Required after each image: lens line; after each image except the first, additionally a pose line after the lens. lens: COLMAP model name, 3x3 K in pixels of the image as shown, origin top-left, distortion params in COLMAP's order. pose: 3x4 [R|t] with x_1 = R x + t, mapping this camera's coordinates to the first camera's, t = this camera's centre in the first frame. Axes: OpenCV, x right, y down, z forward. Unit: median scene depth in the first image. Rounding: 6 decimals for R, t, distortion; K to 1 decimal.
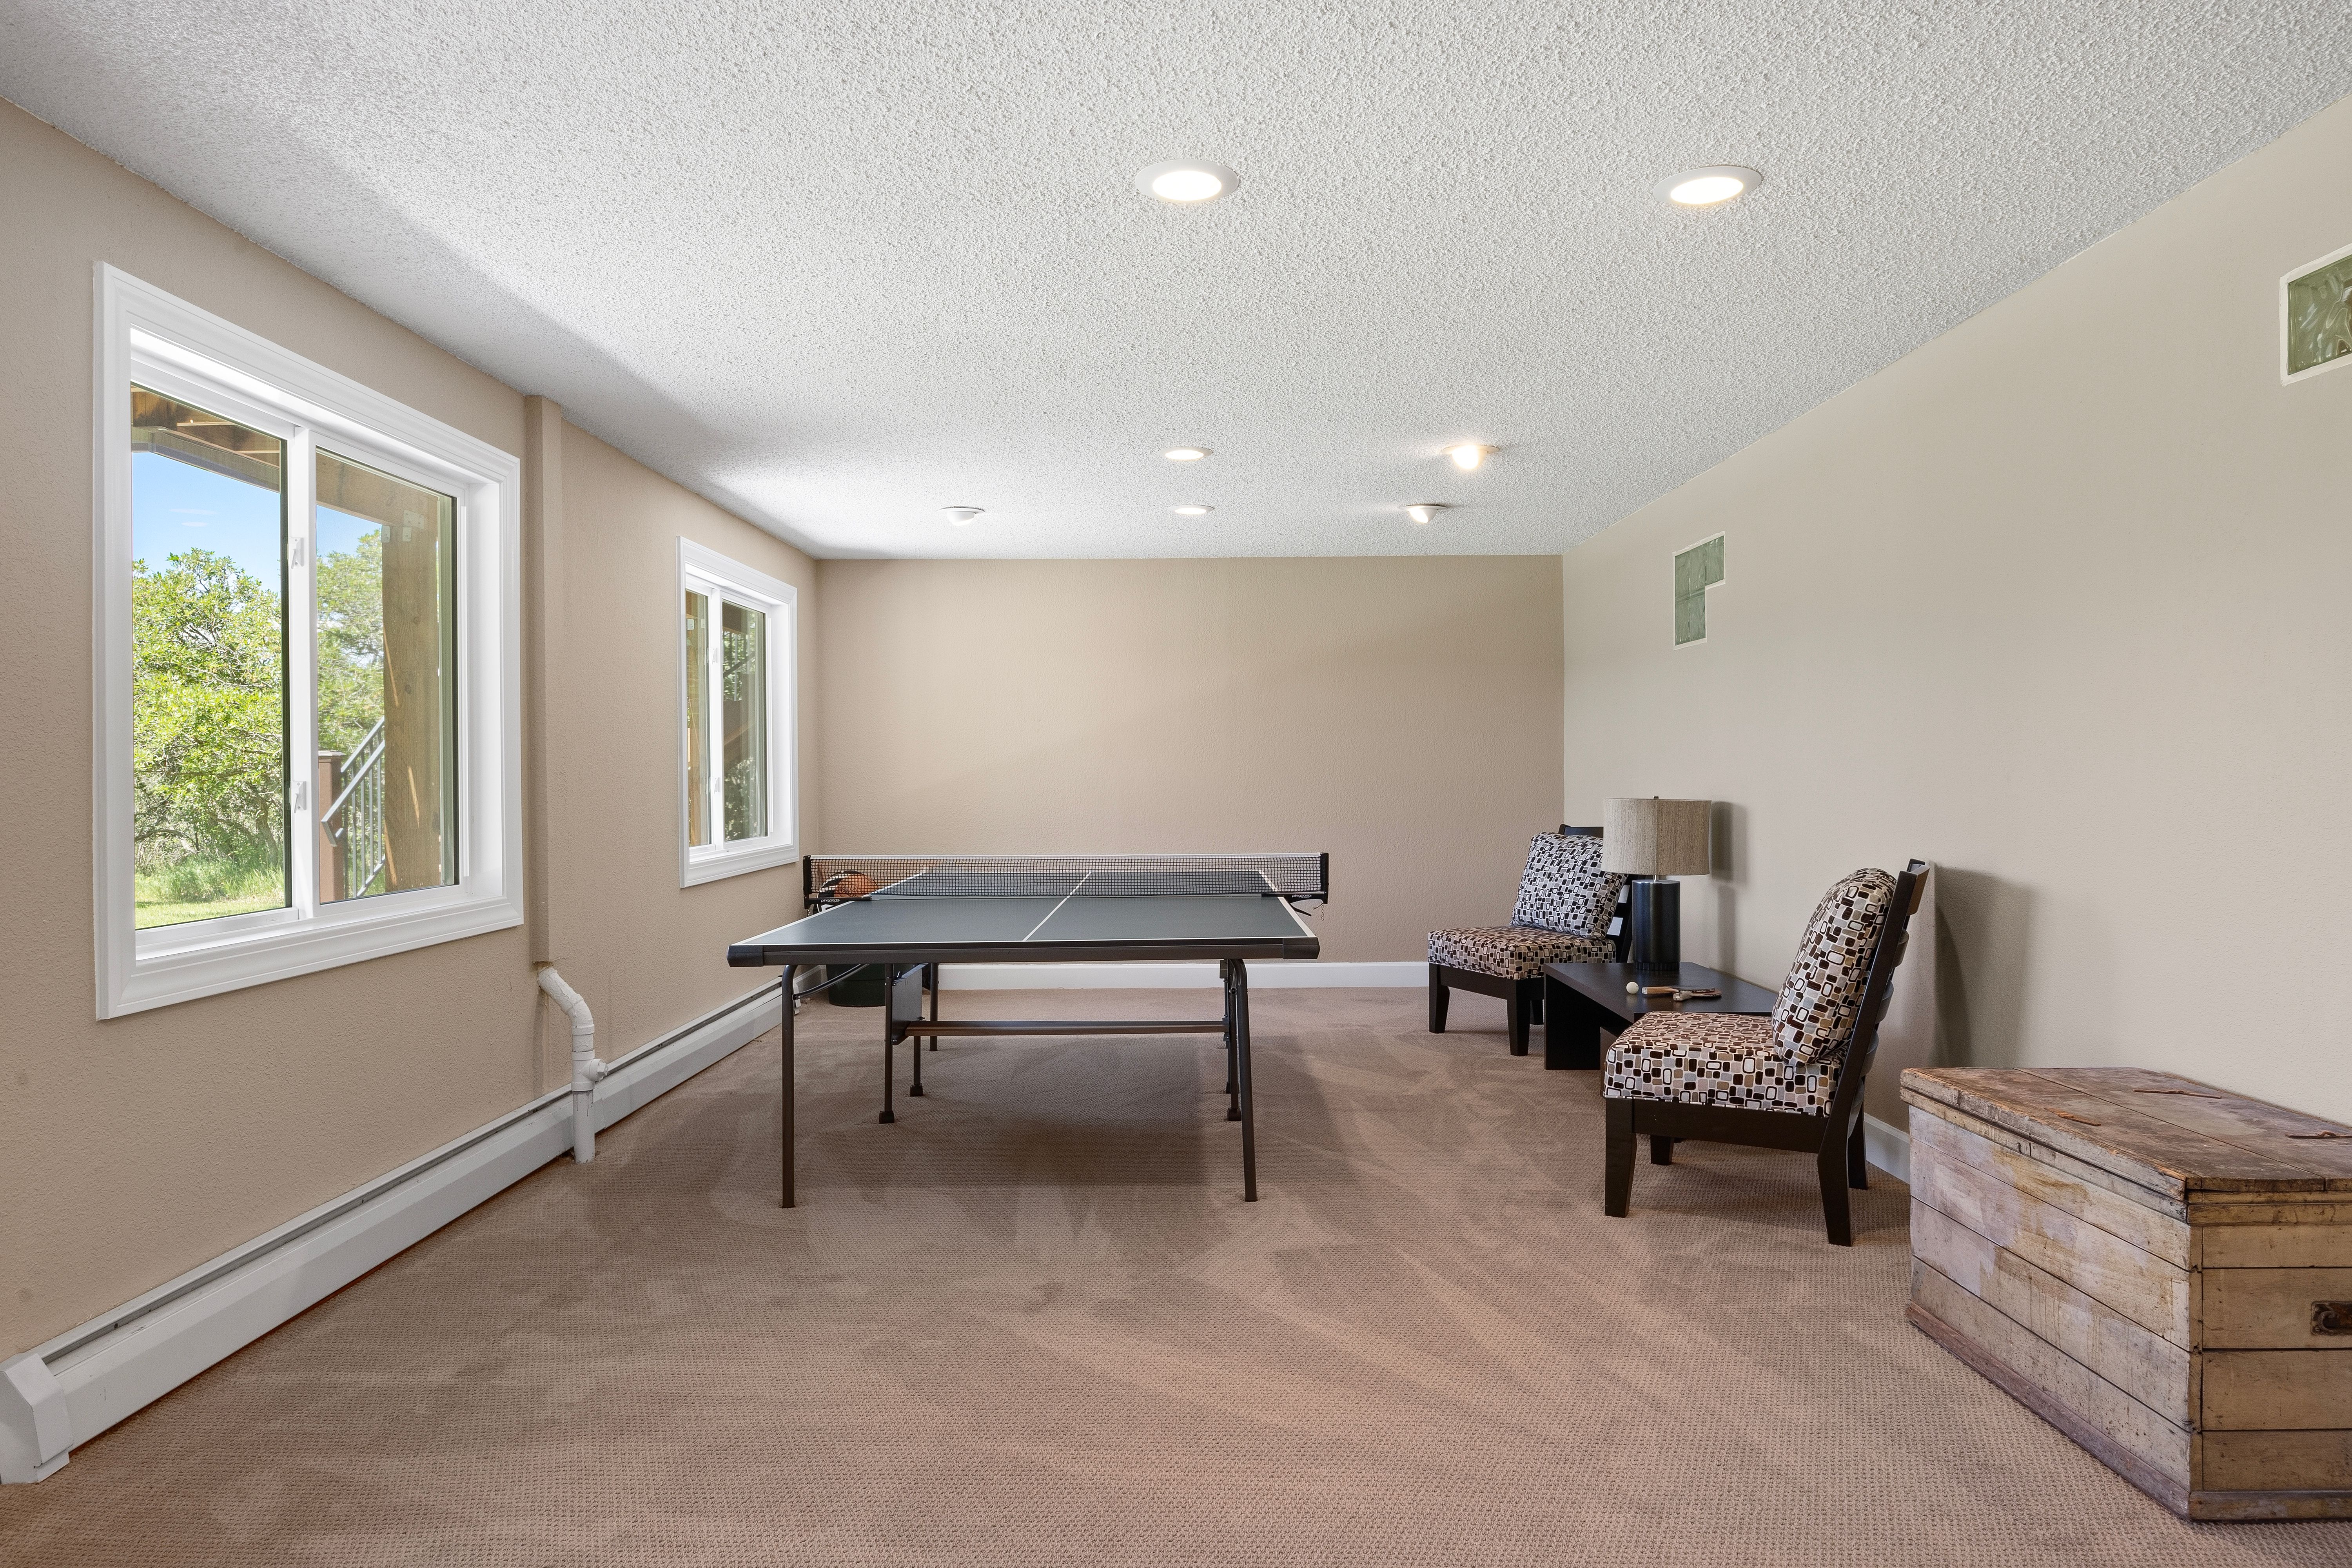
lens RADIAL K [[1474.6, 0, 1178.0], [0, 1474.6, 787.2], [0, 0, 1]] dist [-0.006697, -0.002788]
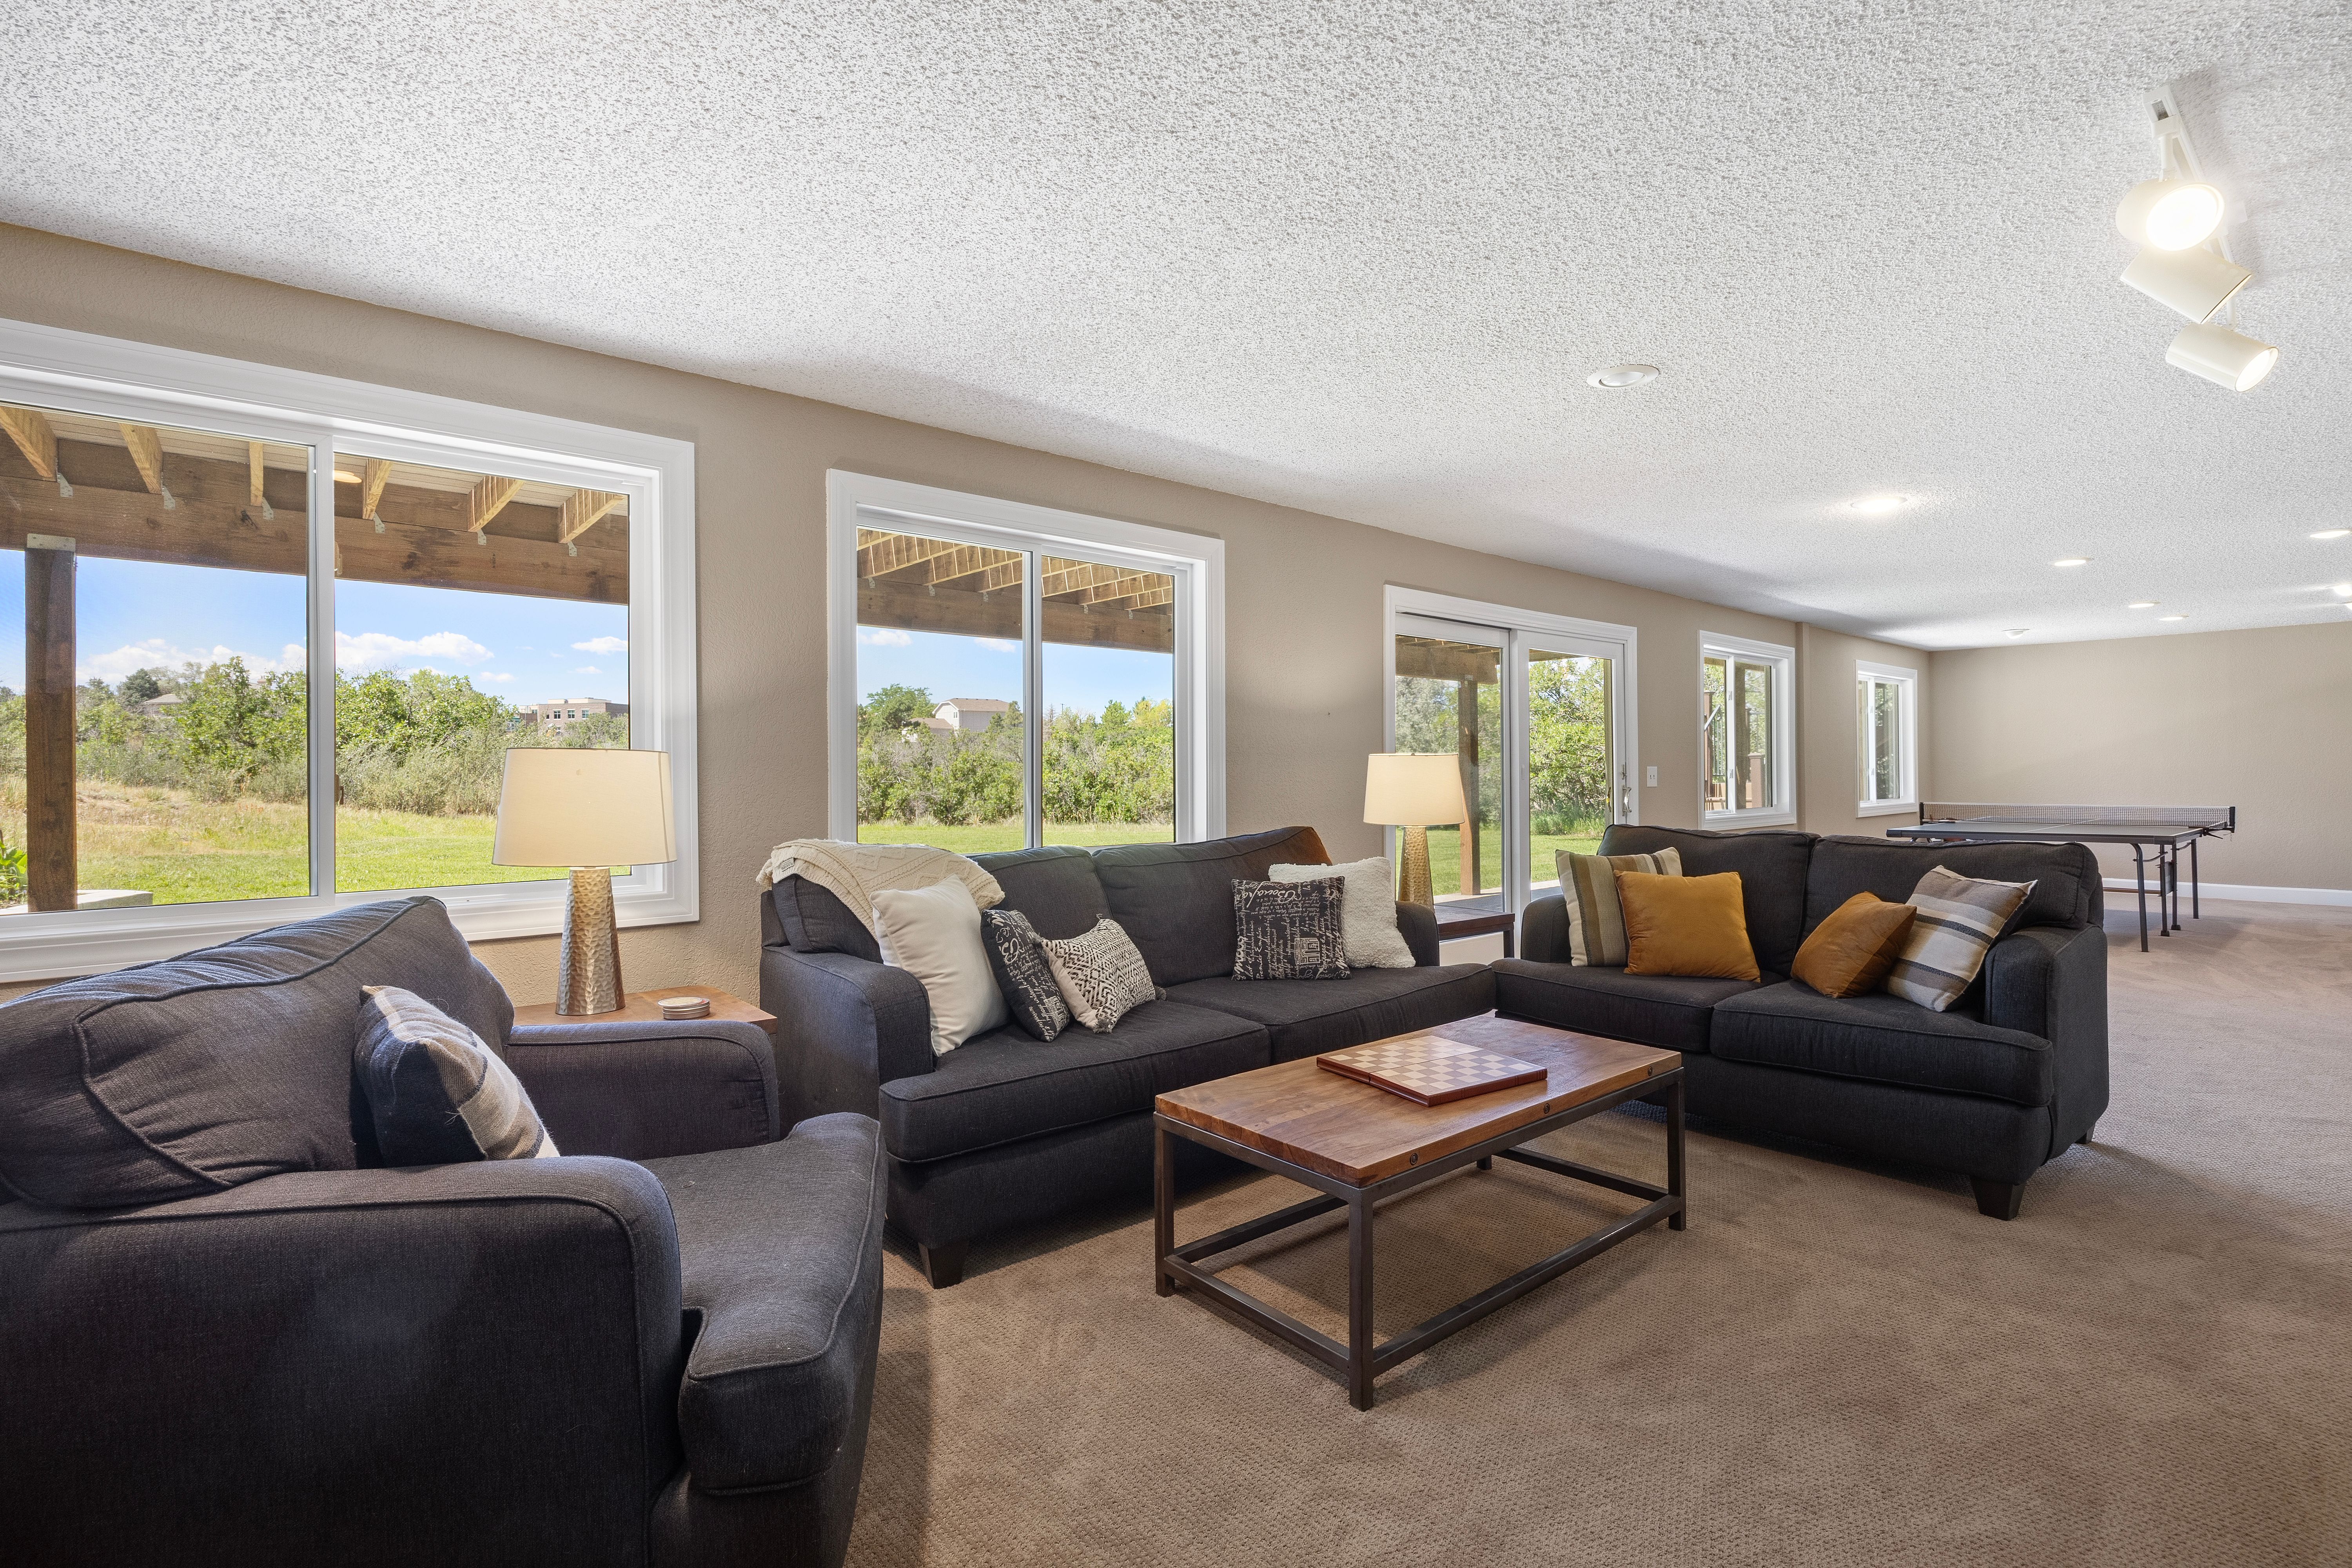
lens RADIAL K [[1097.4, 0, 1173.2], [0, 1097.4, 774.8], [0, 0, 1]] dist [-0.005141, -0.000512]
pose [[0.657199, -0.001116, -0.753717, 0.214231], [-0.000197, 0.999999, -0.001652, 0.006944], [0.753717, 0.001234, 0.657198, -0.799965]]
